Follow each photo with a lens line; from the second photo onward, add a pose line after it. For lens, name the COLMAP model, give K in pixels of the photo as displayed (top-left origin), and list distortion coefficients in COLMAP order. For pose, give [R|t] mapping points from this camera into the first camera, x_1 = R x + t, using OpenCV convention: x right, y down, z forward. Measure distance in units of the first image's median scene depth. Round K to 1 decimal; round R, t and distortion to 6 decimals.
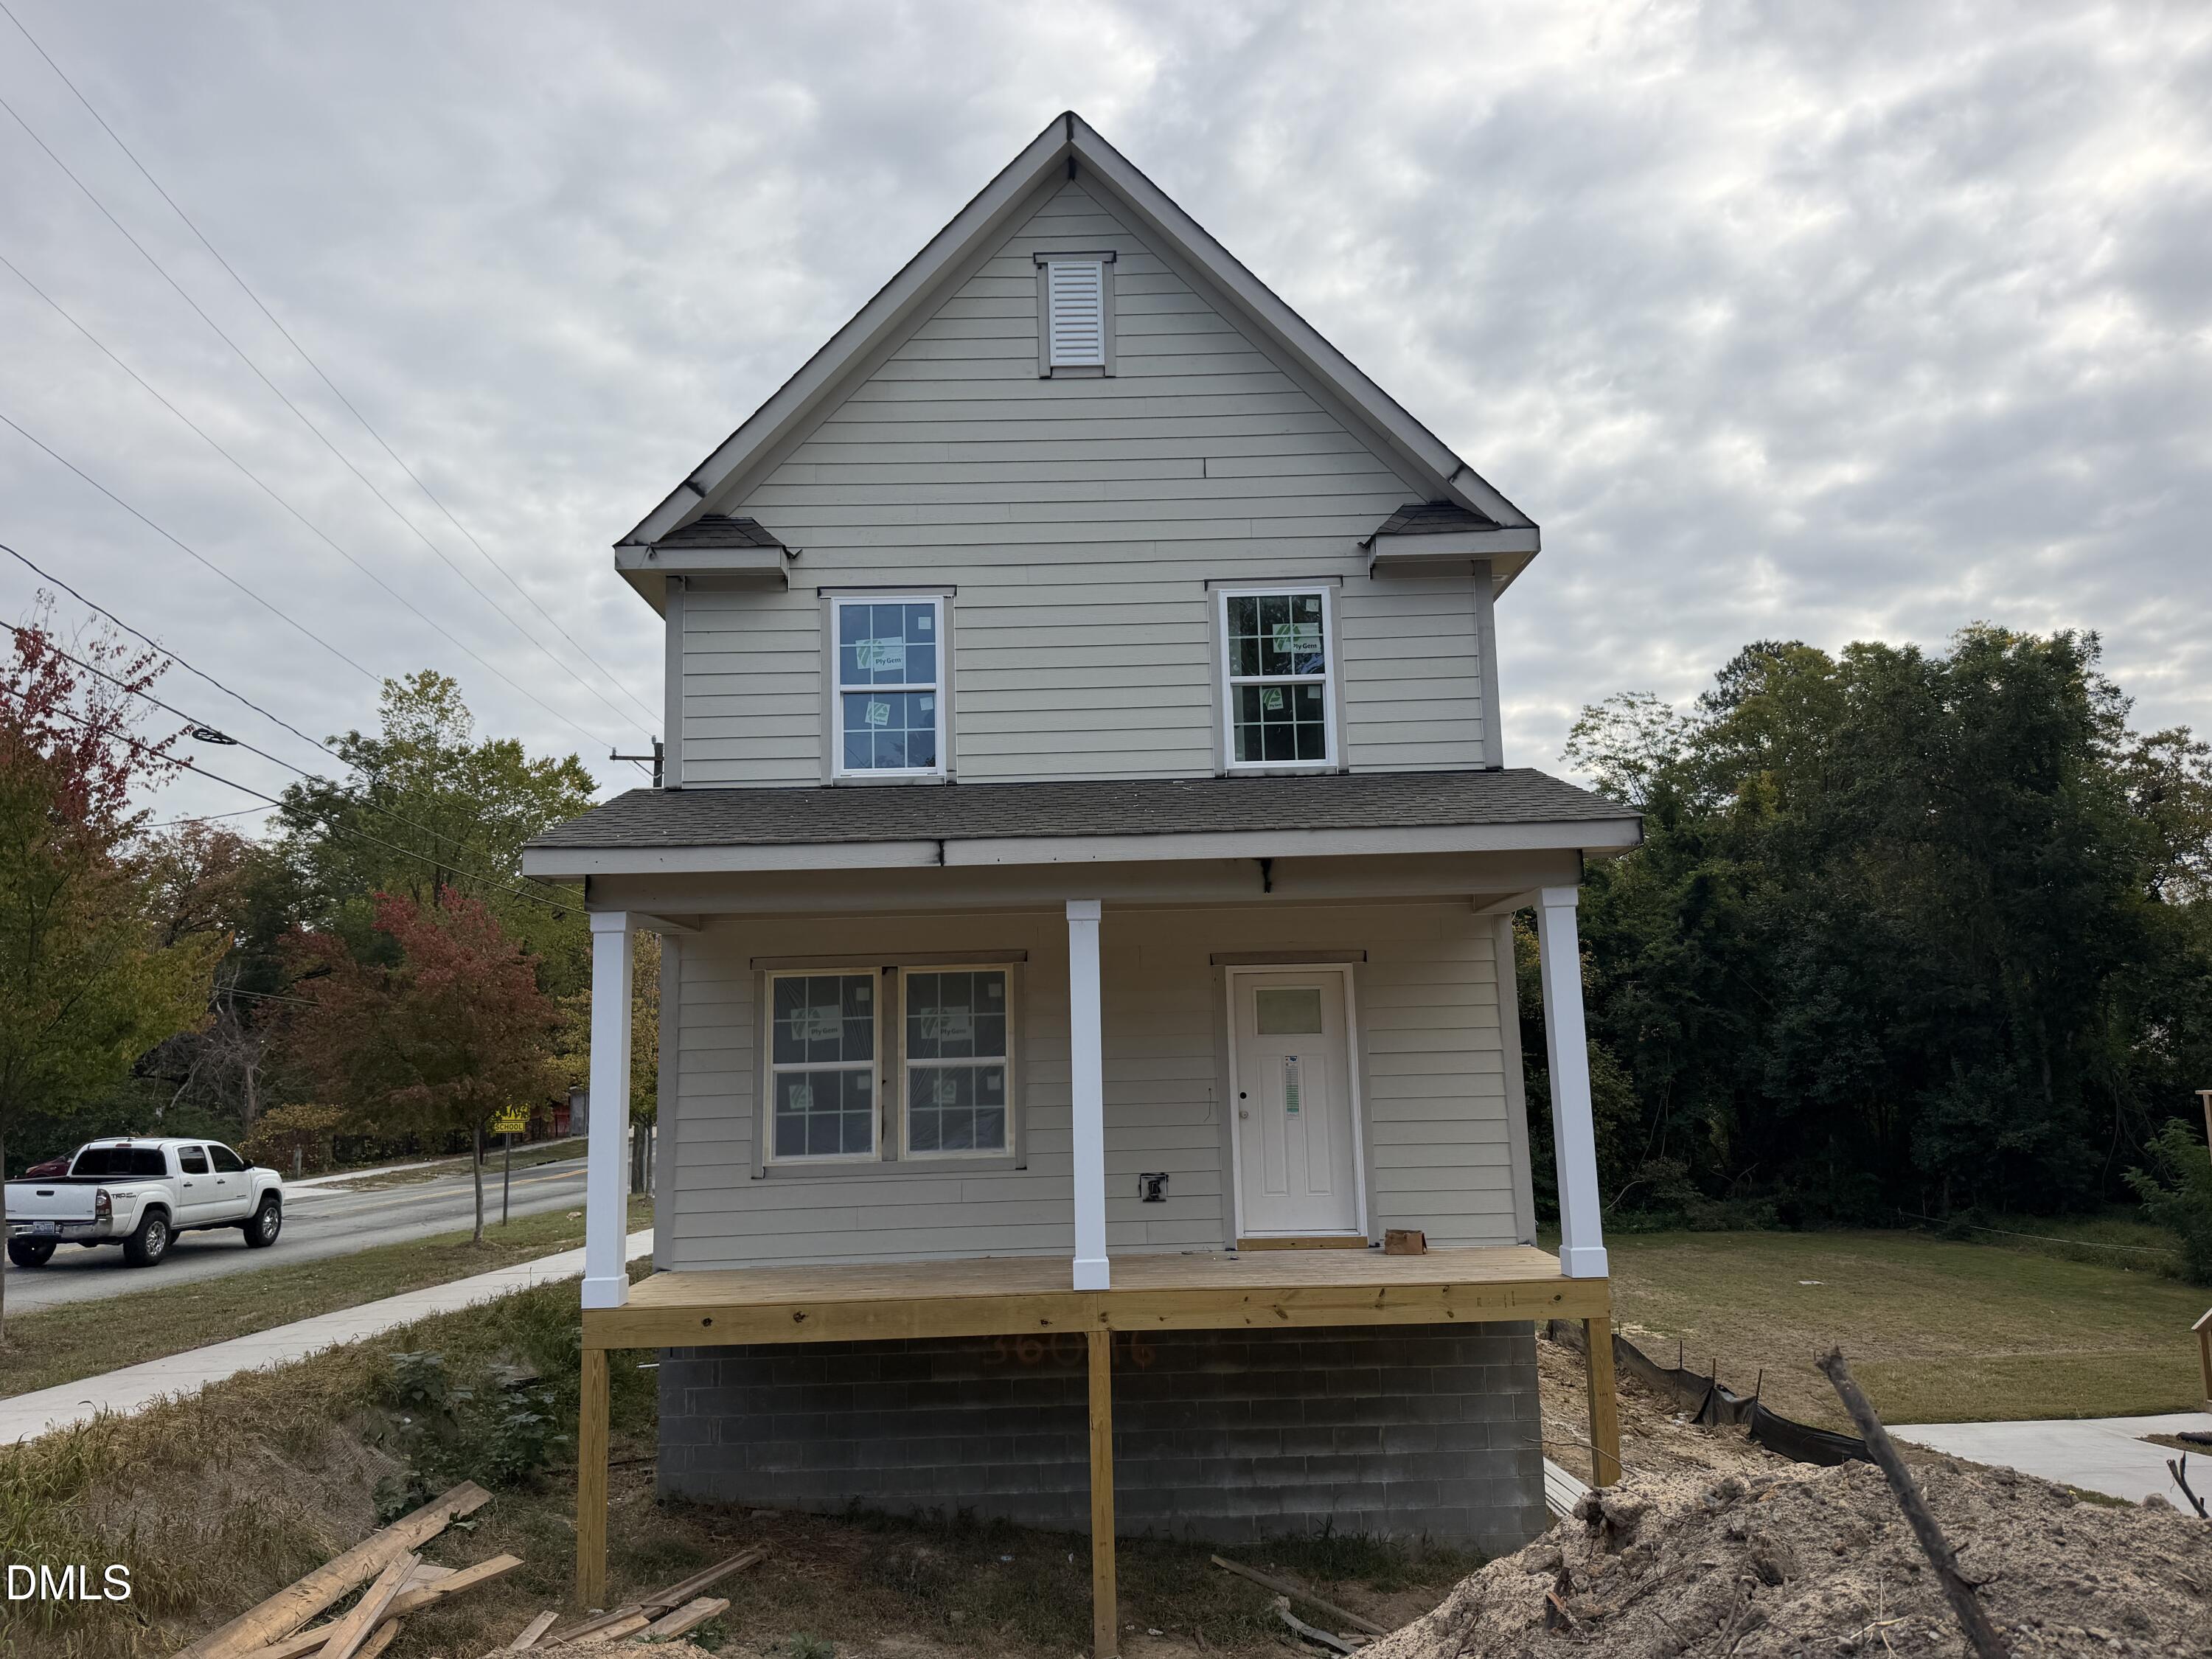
lens RADIAL K [[1556.7, 0, 1103.0], [0, 1556.7, 839.7], [0, 0, 1]] dist [0.001522, -0.019301]
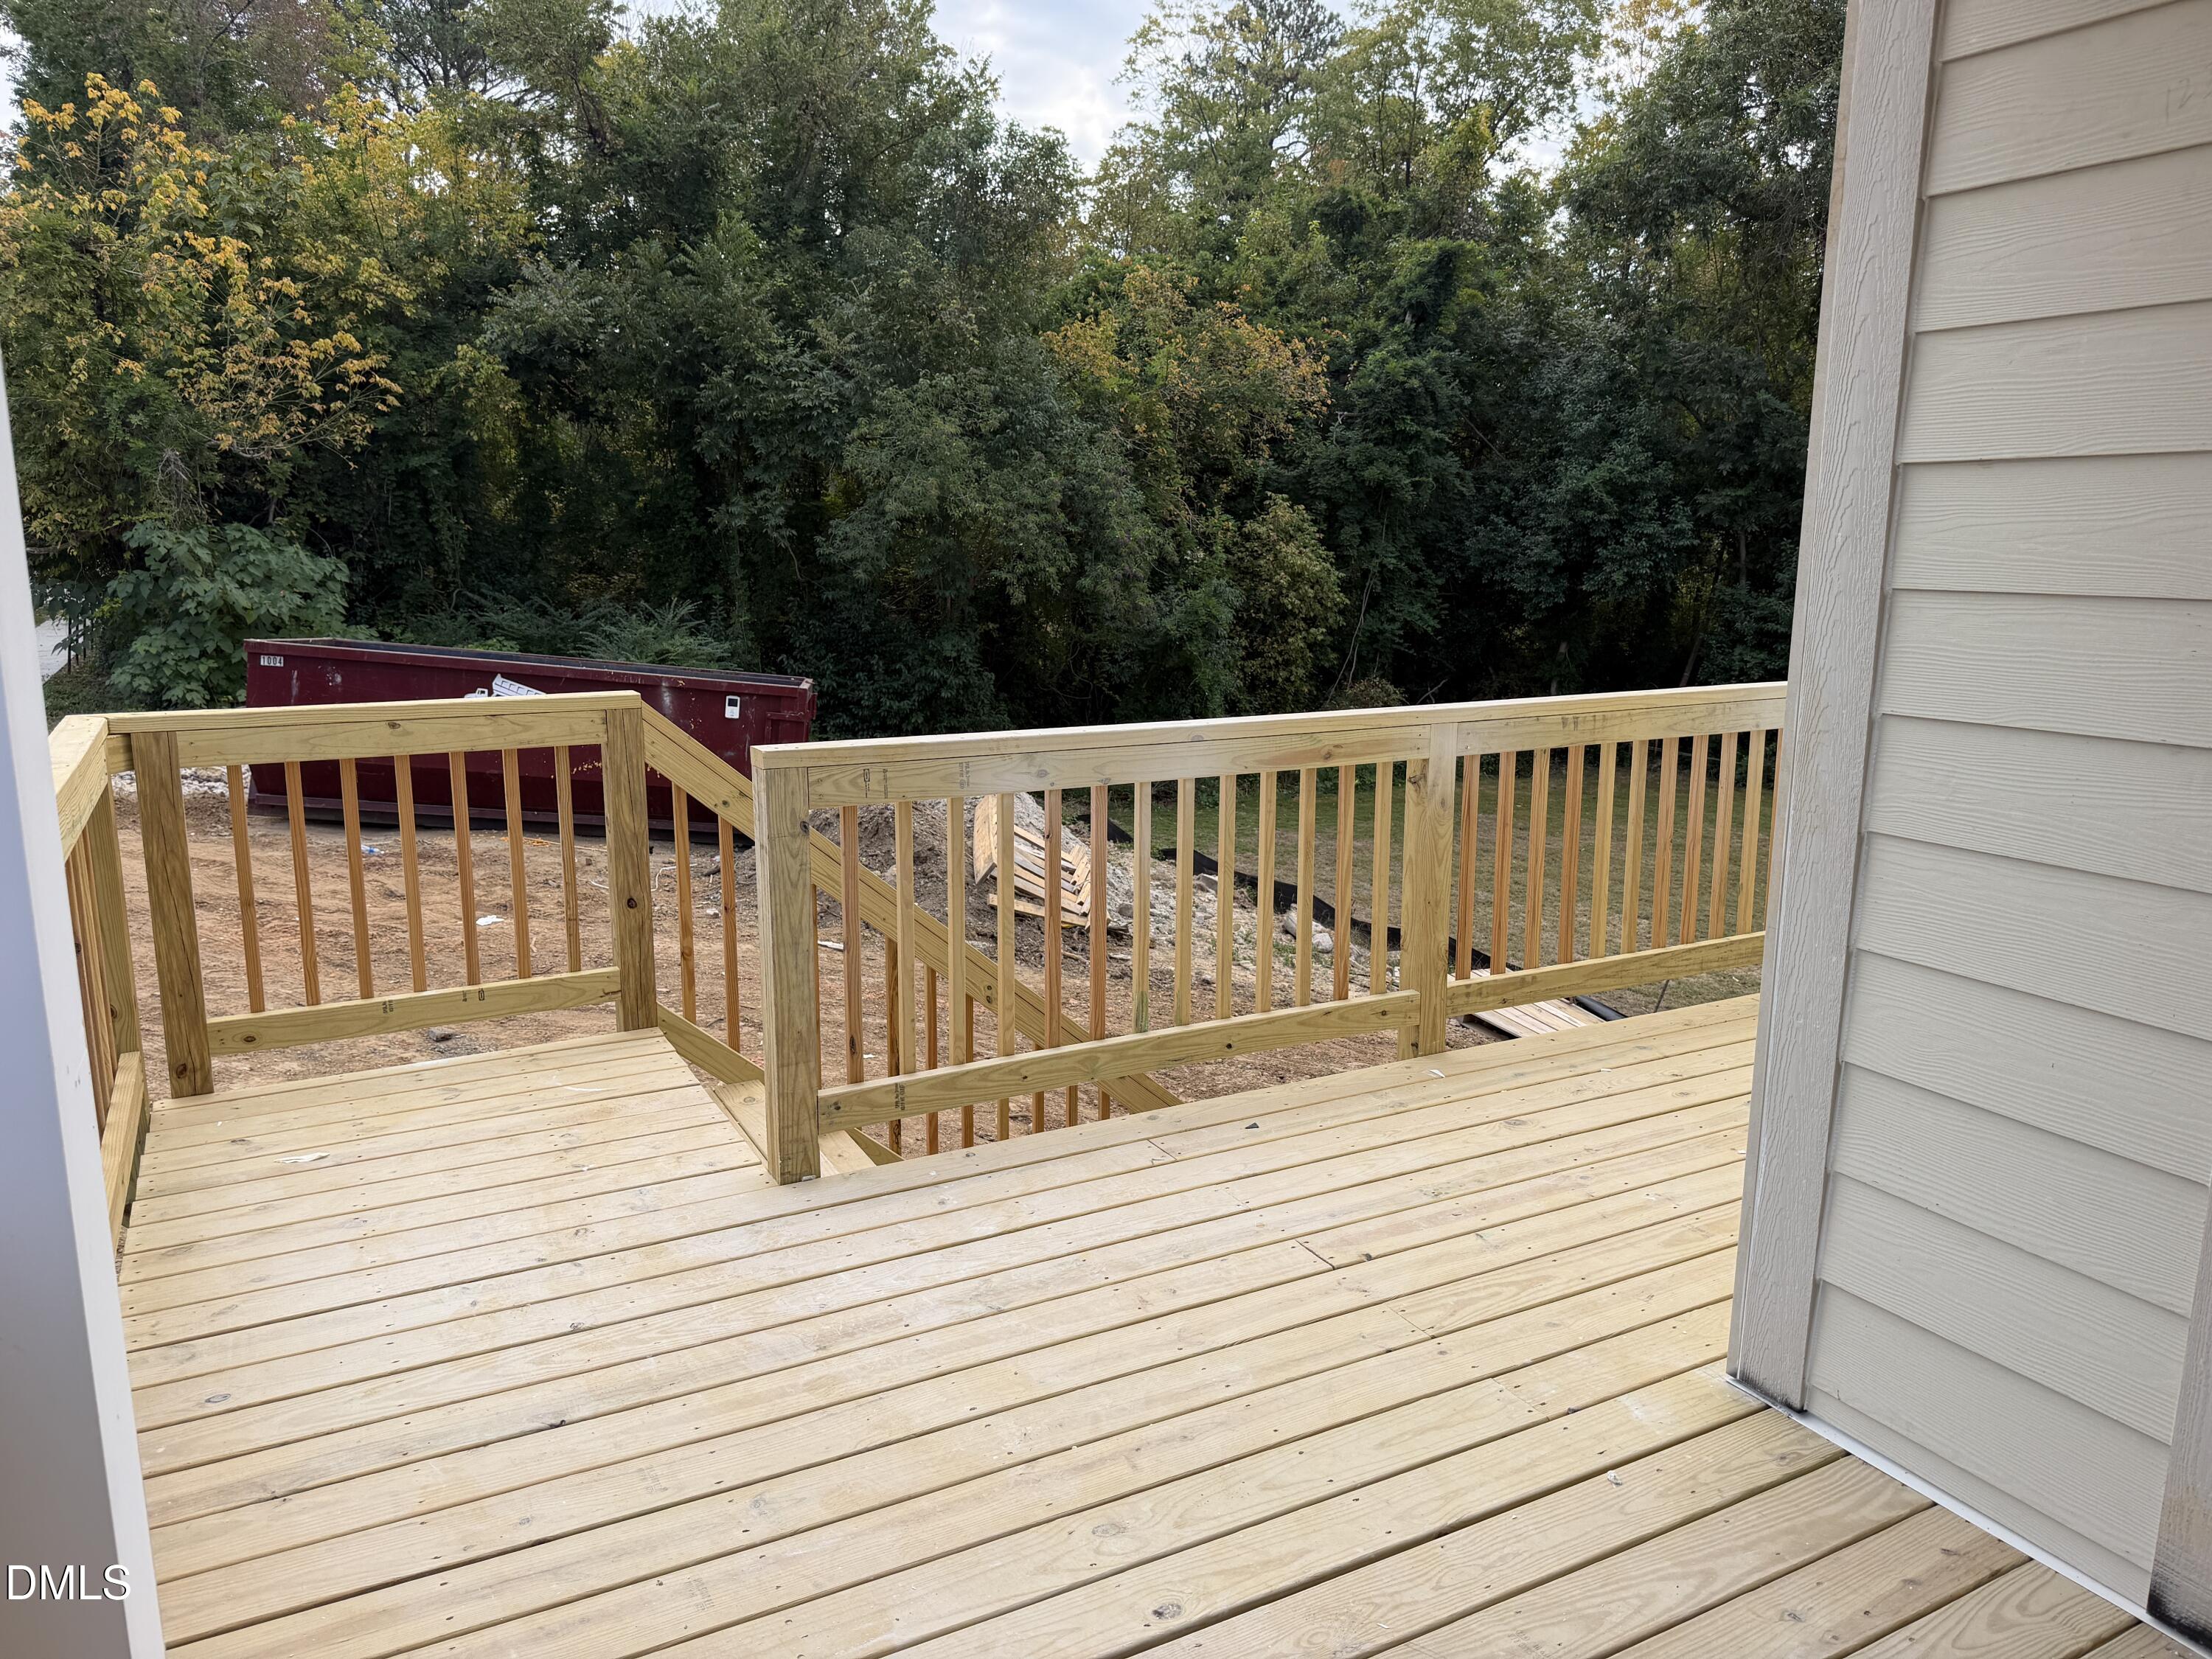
lens RADIAL K [[1556.7, 0, 1103.0], [0, 1556.7, 839.7], [0, 0, 1]] dist [0.001522, -0.019301]
pose [[0.887570, -0.063369, 0.456294, -0.251978], [-0.090201, 0.947415, 0.307032, 0.293136], [-0.451757, -0.313670, 0.835181, 1.844677]]
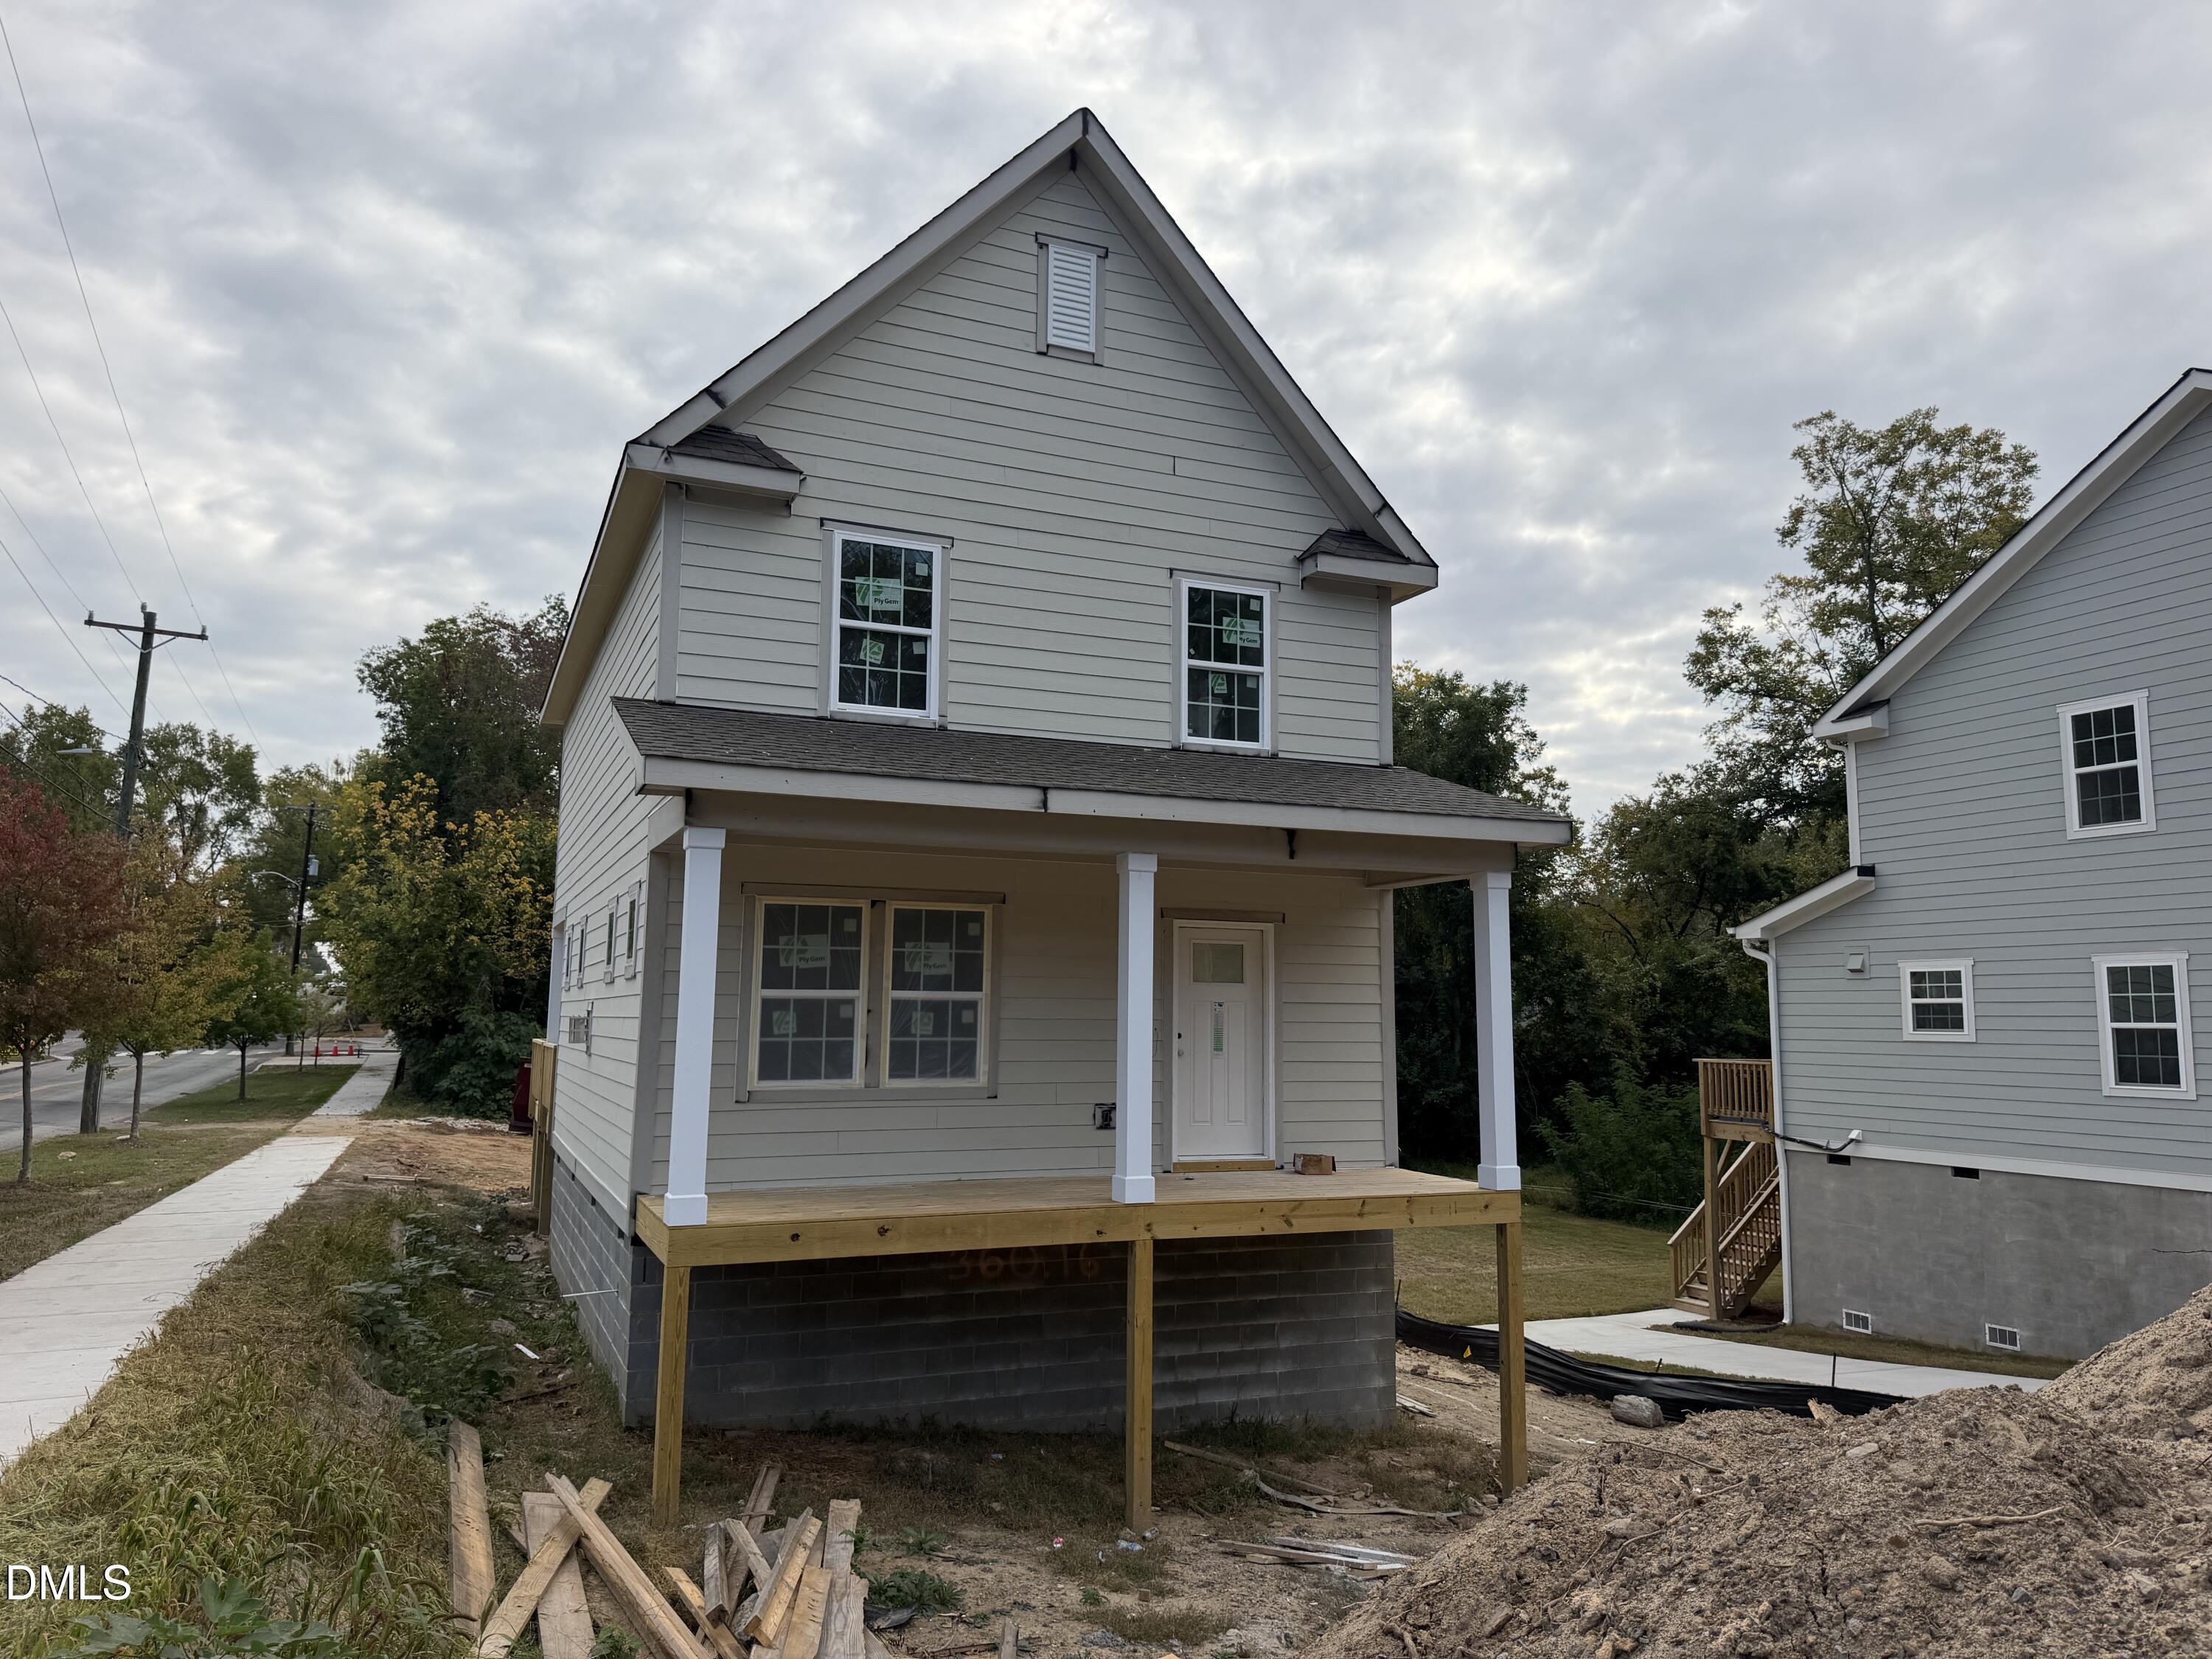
lens RADIAL K [[1549.7, 0, 1151.8], [0, 1549.7, 833.9], [0, 0, 1]] dist [-0.002541, -0.000802]
pose [[0.917099, 0.082975, 0.389929, -0.365323], [-0.092179, 0.995730, 0.004914, 0.016118], [-0.387856, -0.040450, 0.920832, -0.009972]]
